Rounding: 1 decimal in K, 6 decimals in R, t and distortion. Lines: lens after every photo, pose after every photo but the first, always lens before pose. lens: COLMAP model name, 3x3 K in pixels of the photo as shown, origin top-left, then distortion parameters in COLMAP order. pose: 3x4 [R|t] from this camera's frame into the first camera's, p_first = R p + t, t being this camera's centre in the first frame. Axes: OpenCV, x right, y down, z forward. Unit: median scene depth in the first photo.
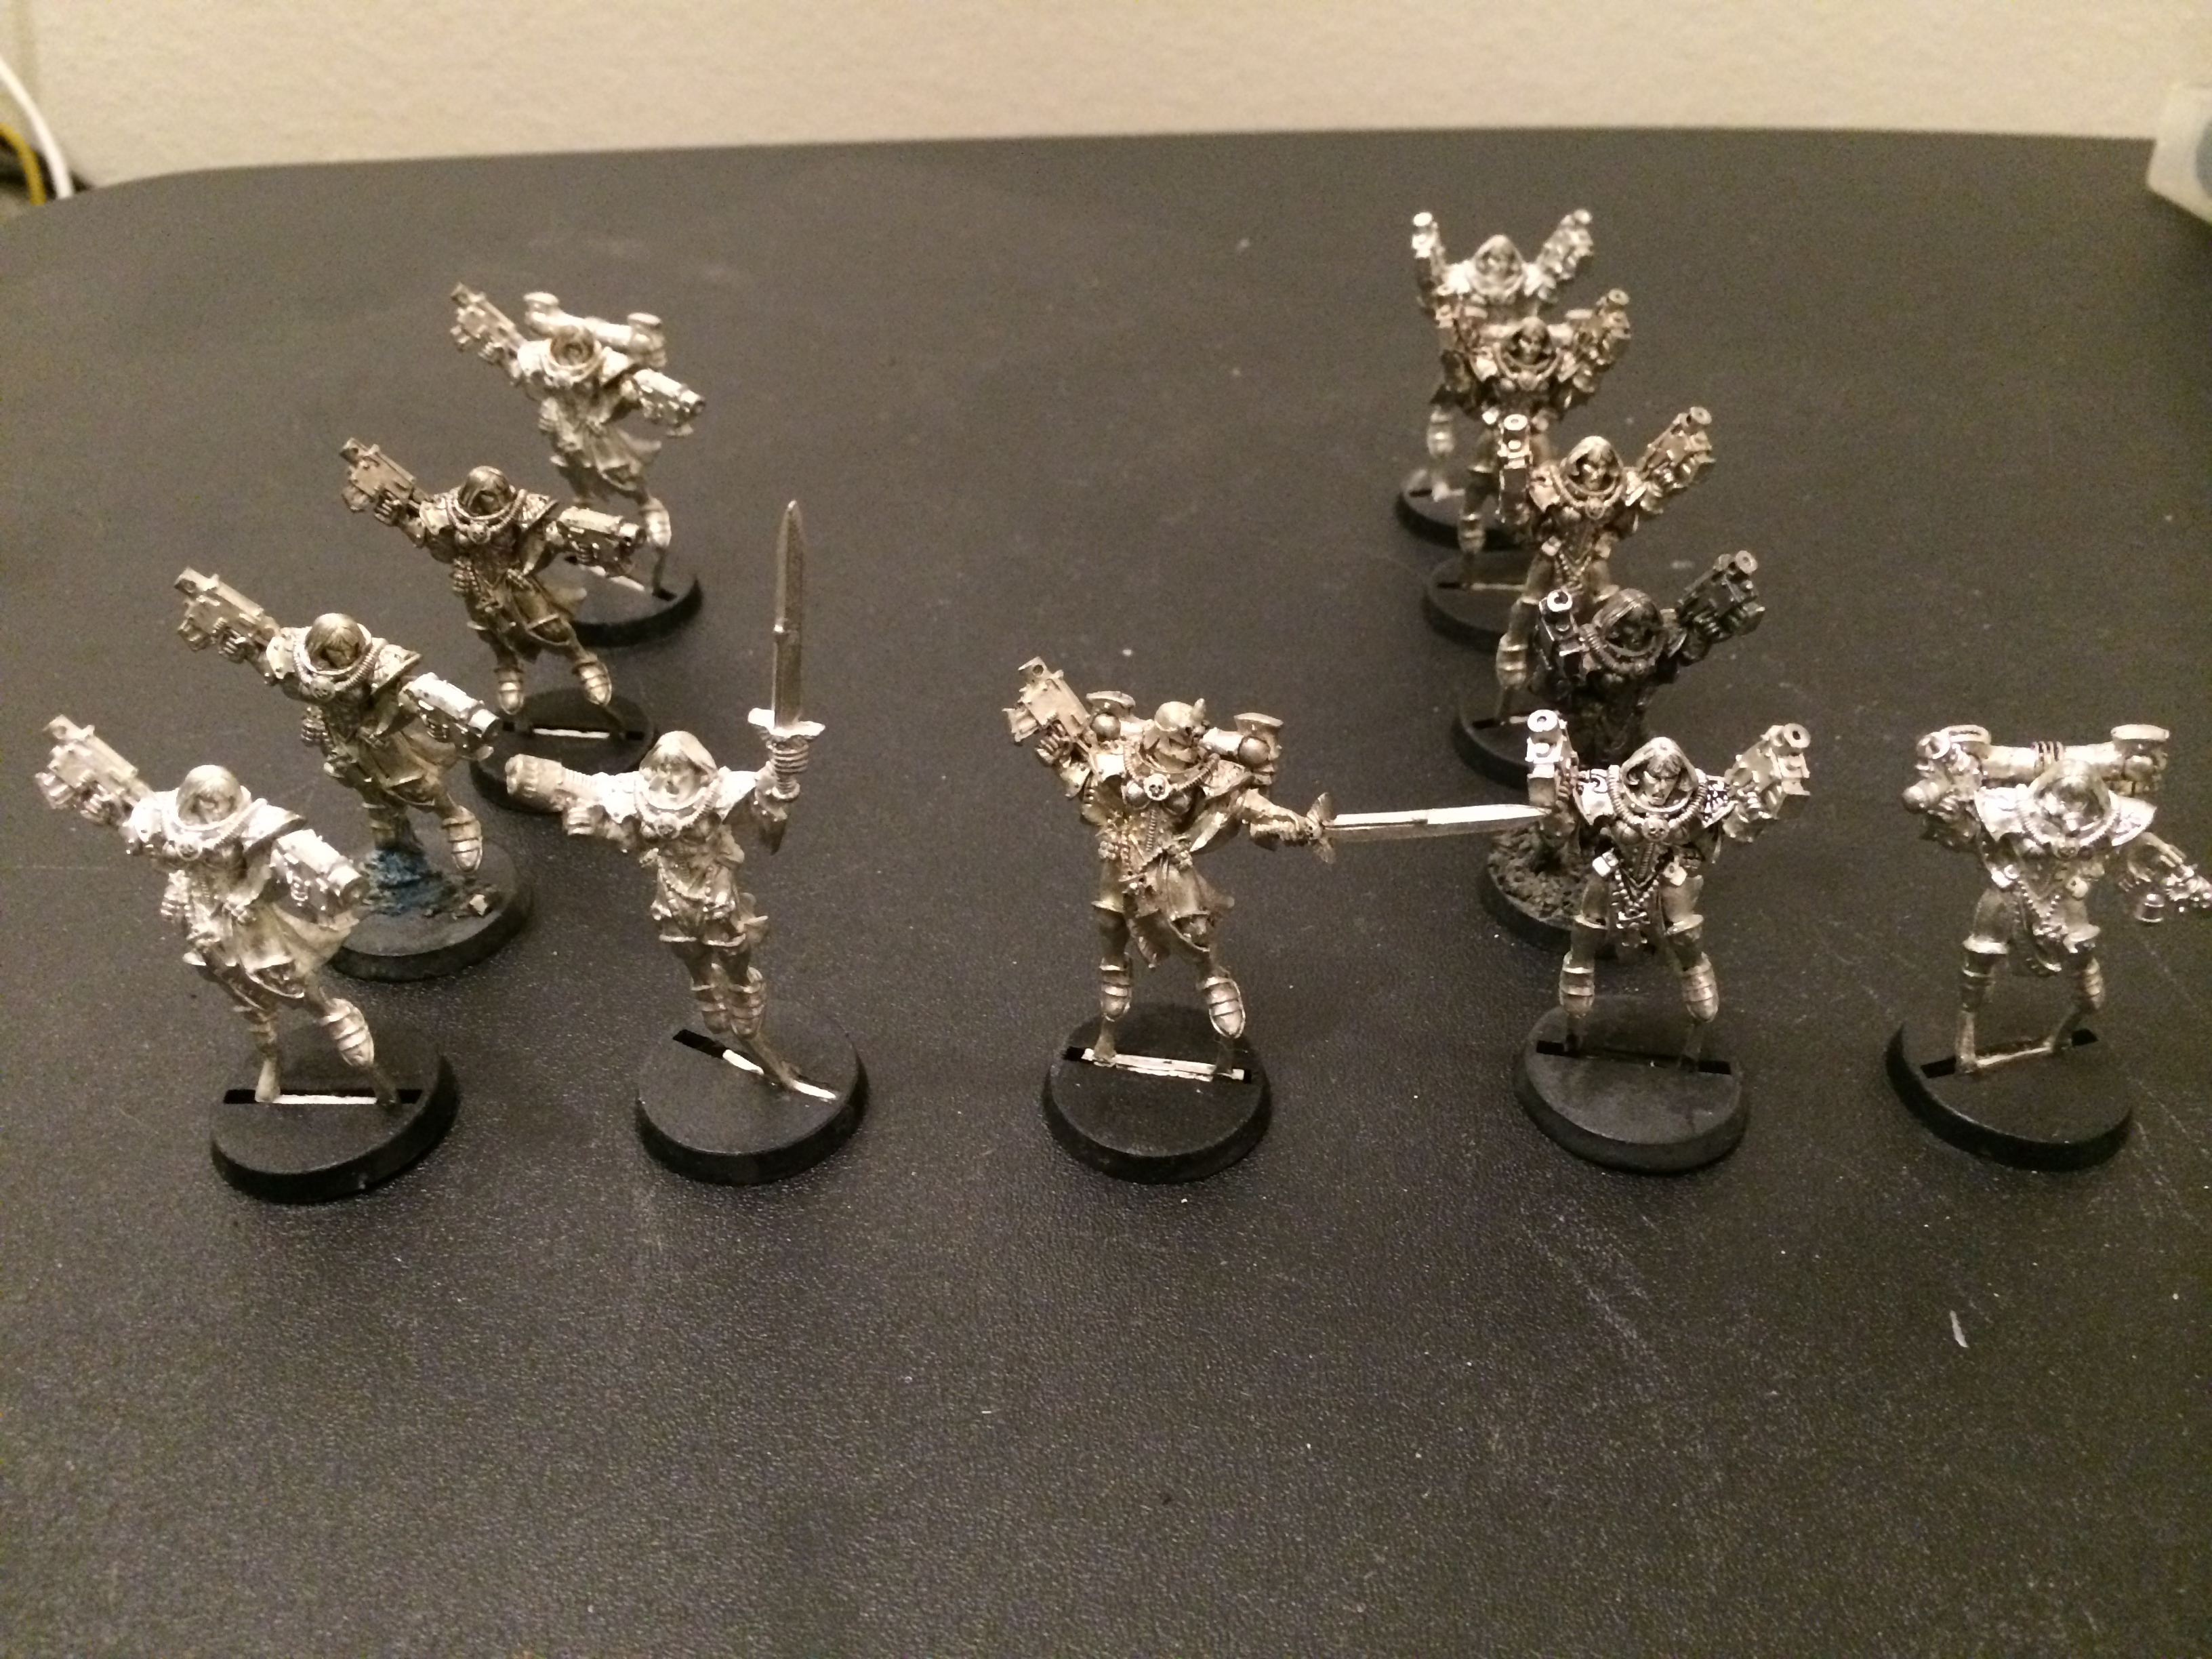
lens RADIAL K [[1935.4, 0, 1111.2], [0, 1935.4, 808.0], [0, 0, 1]] dist [0.094379, -0.155394]
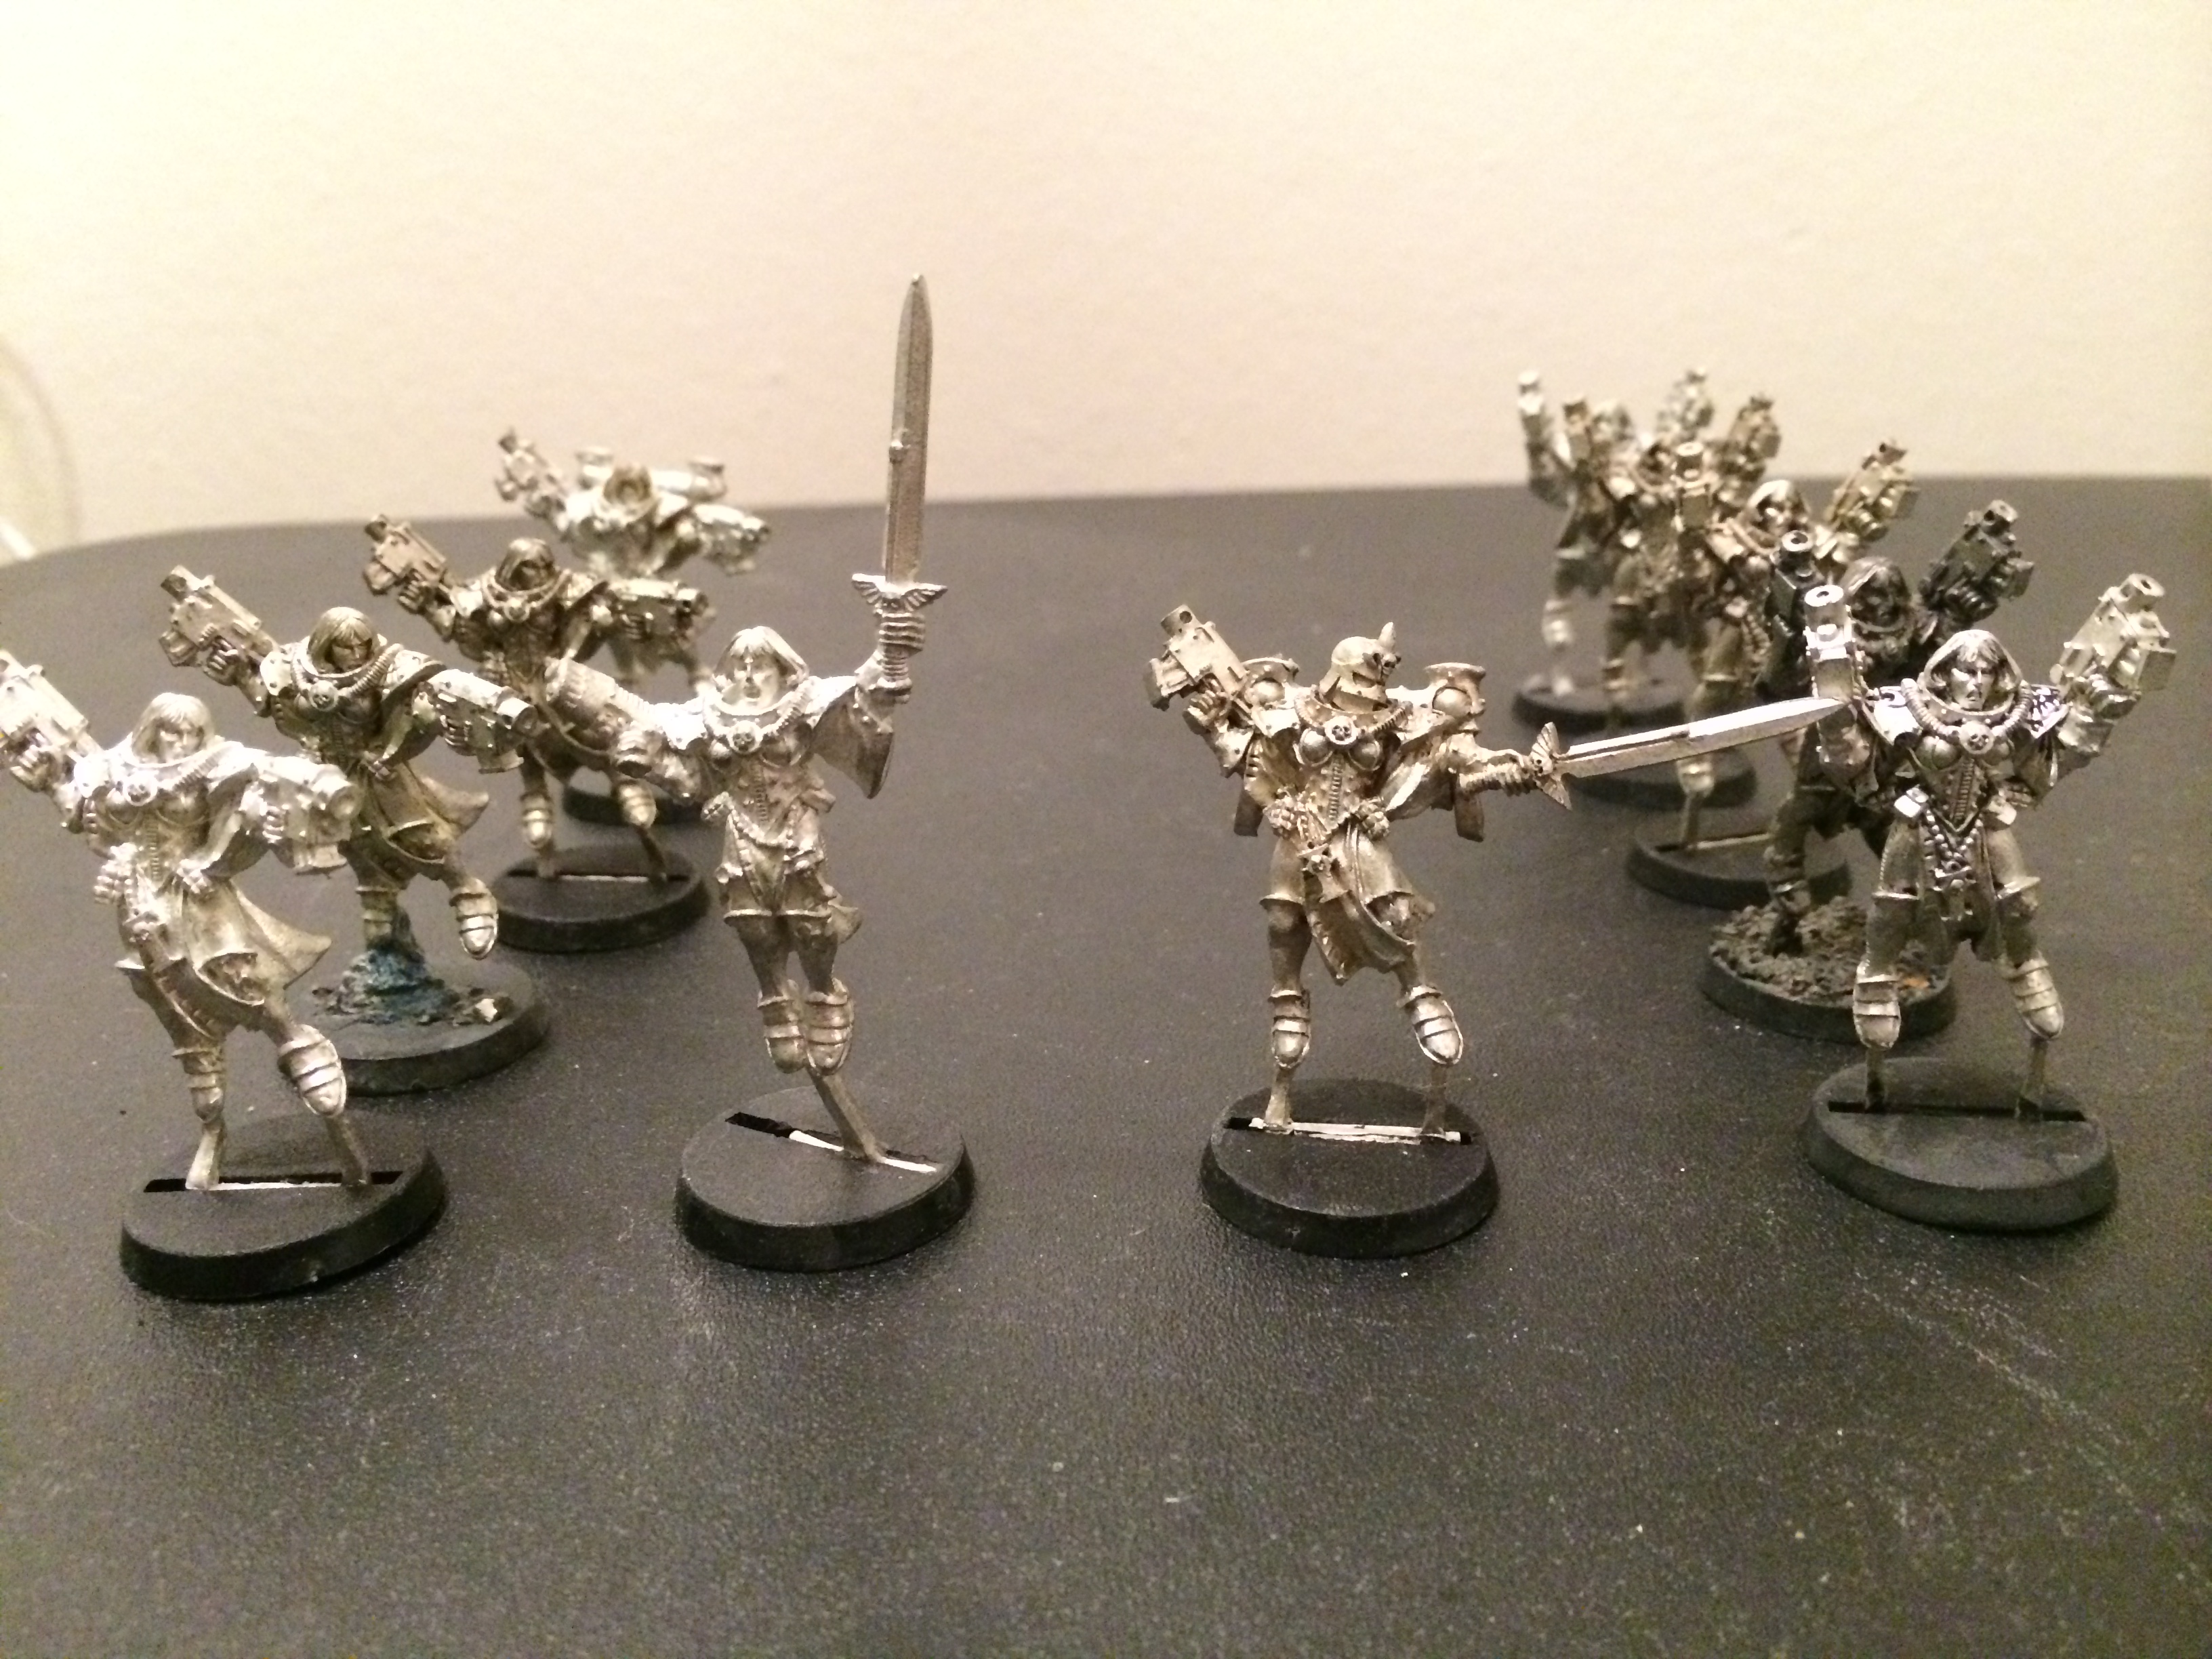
lens RADIAL K [[1935.4, 0, 1106.5], [0, 1935.4, 839.9], [0, 0, 1]] dist [0.094379, -0.155394]
pose [[0.999663, -0.025373, 0.005486, -0.076518], [0.025842, 0.952578, -0.303196, 0.264231], [0.002468, 0.303236, 0.952912, 0.228207]]
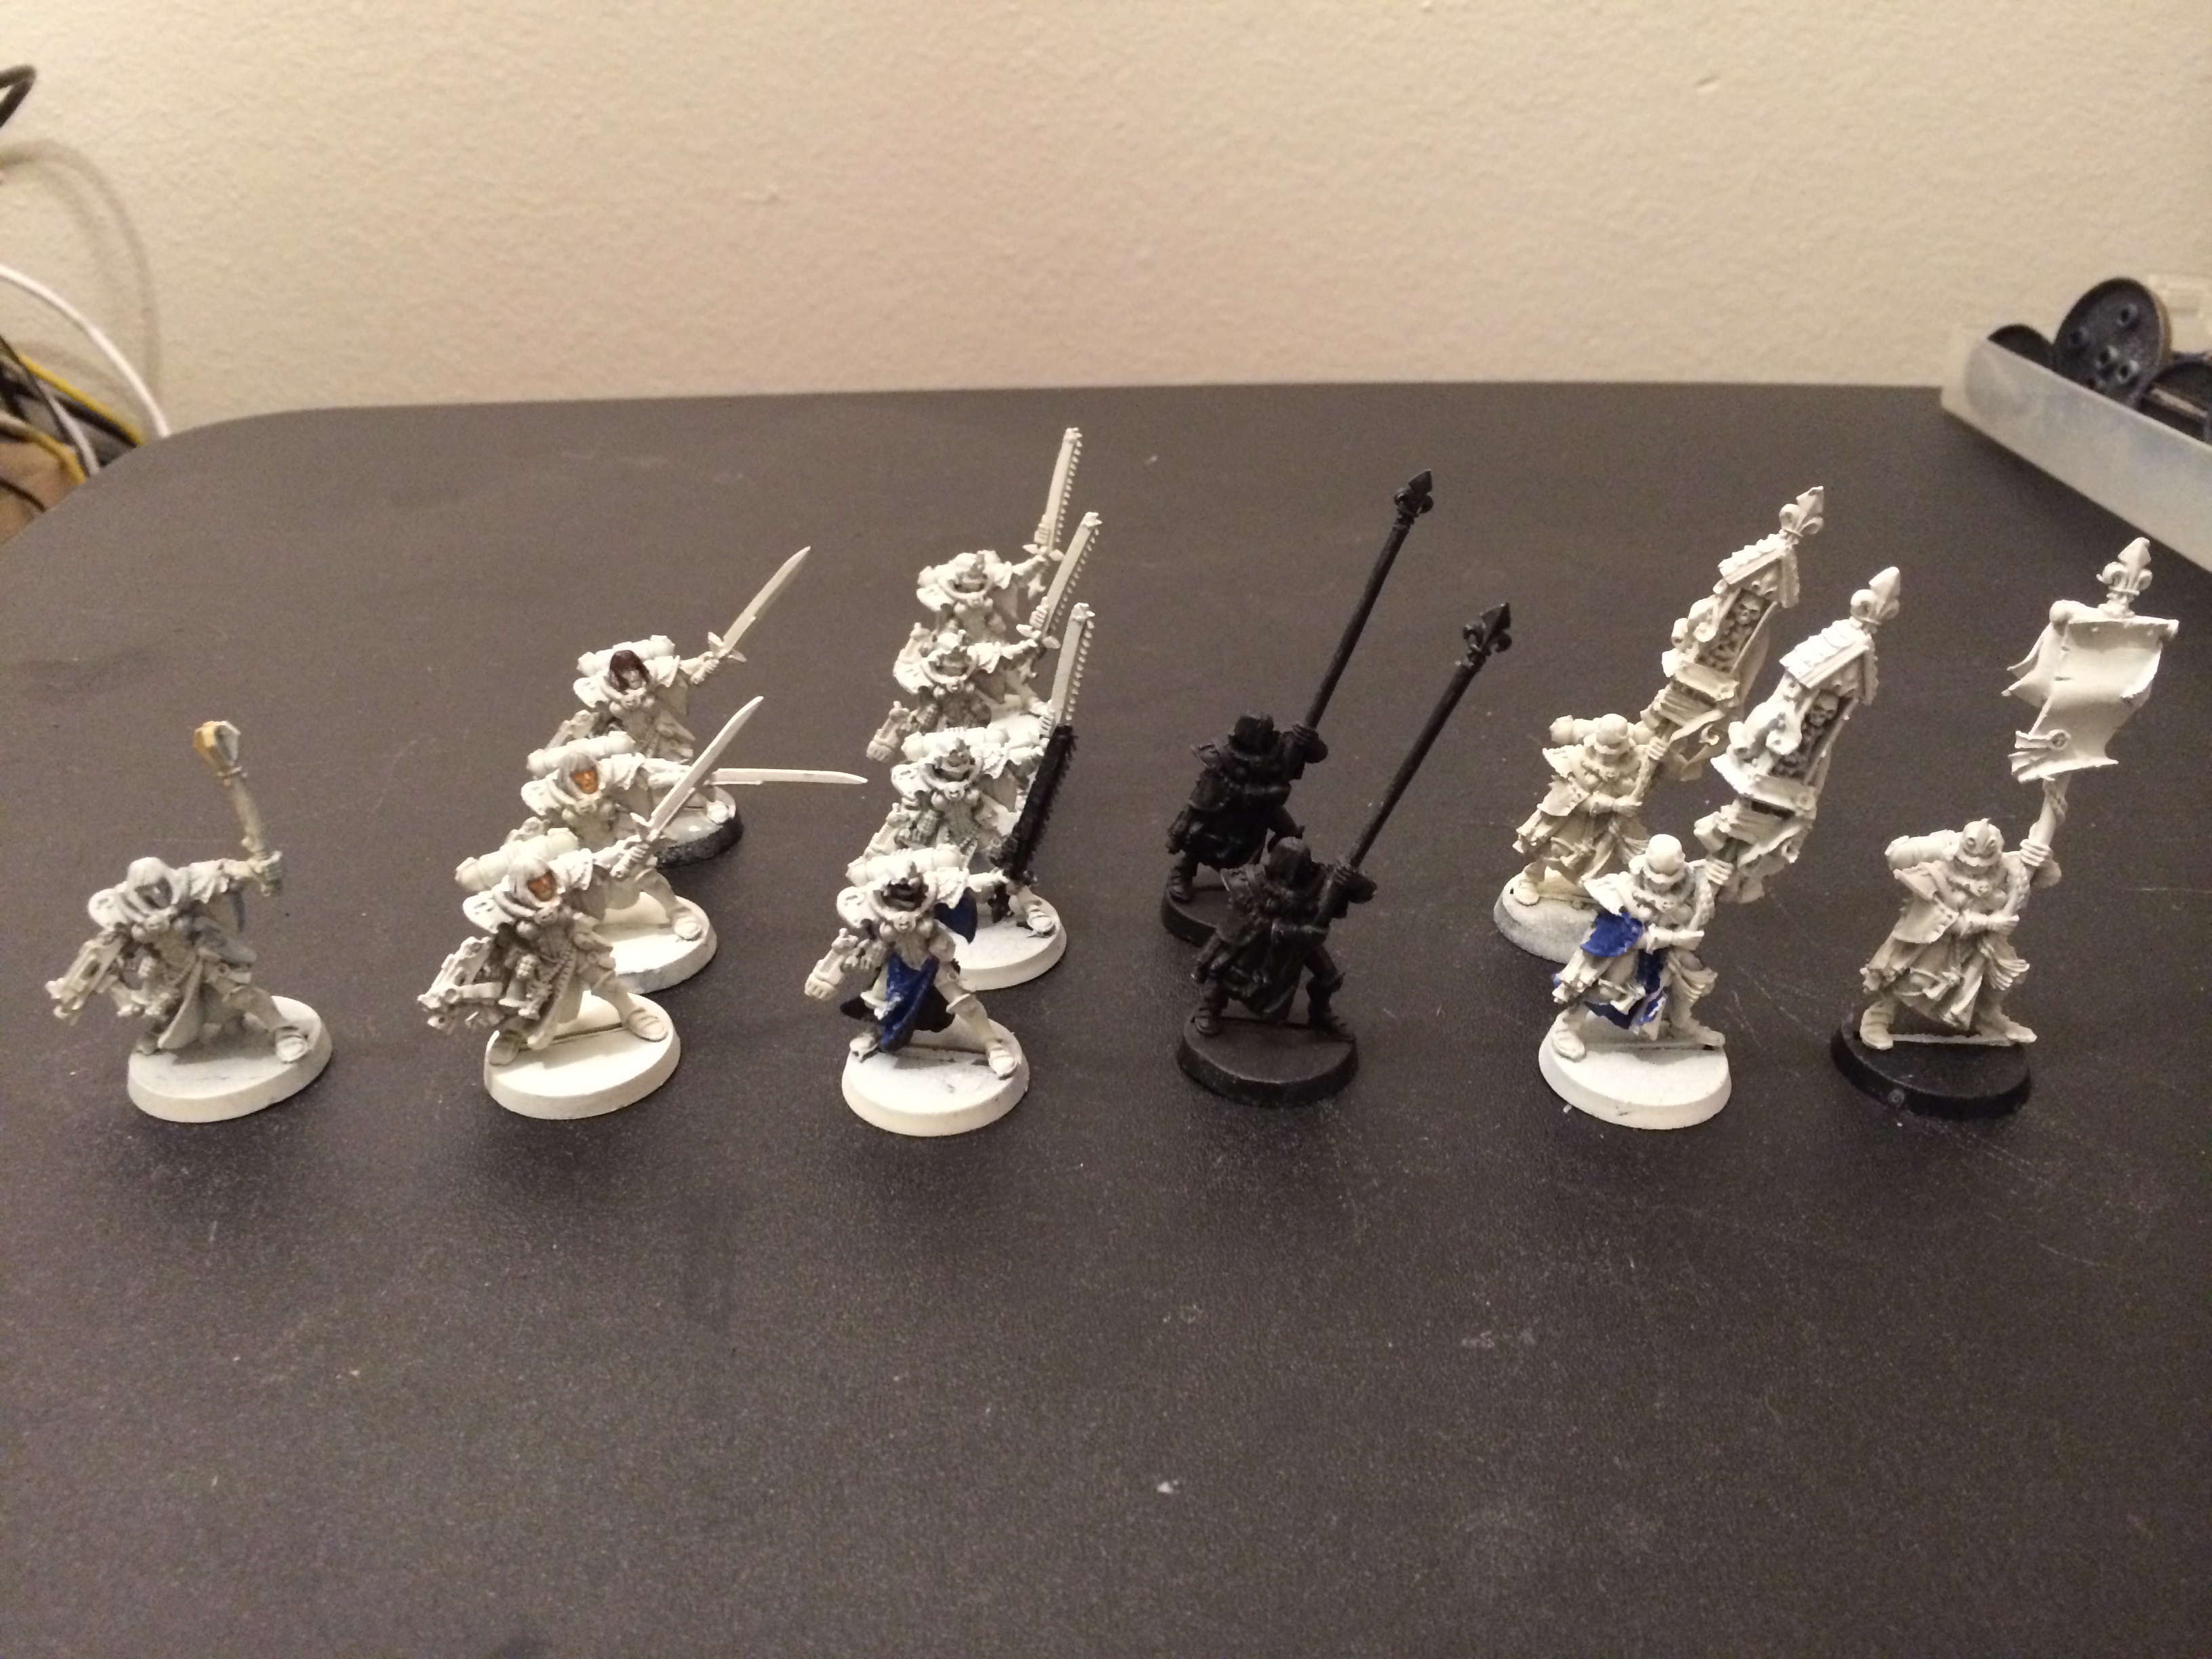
lens RADIAL K [[1935.4, 0, 1105.5], [0, 1935.4, 800.3], [0, 0, 1]] dist [0.094379, -0.155394]
pose [[0.999795, -0.000562, -0.020239, 0.127932], [-0.002912, 0.985229, -0.171215, 0.270436], [0.020037, 0.171239, 0.985026, -0.348490]]
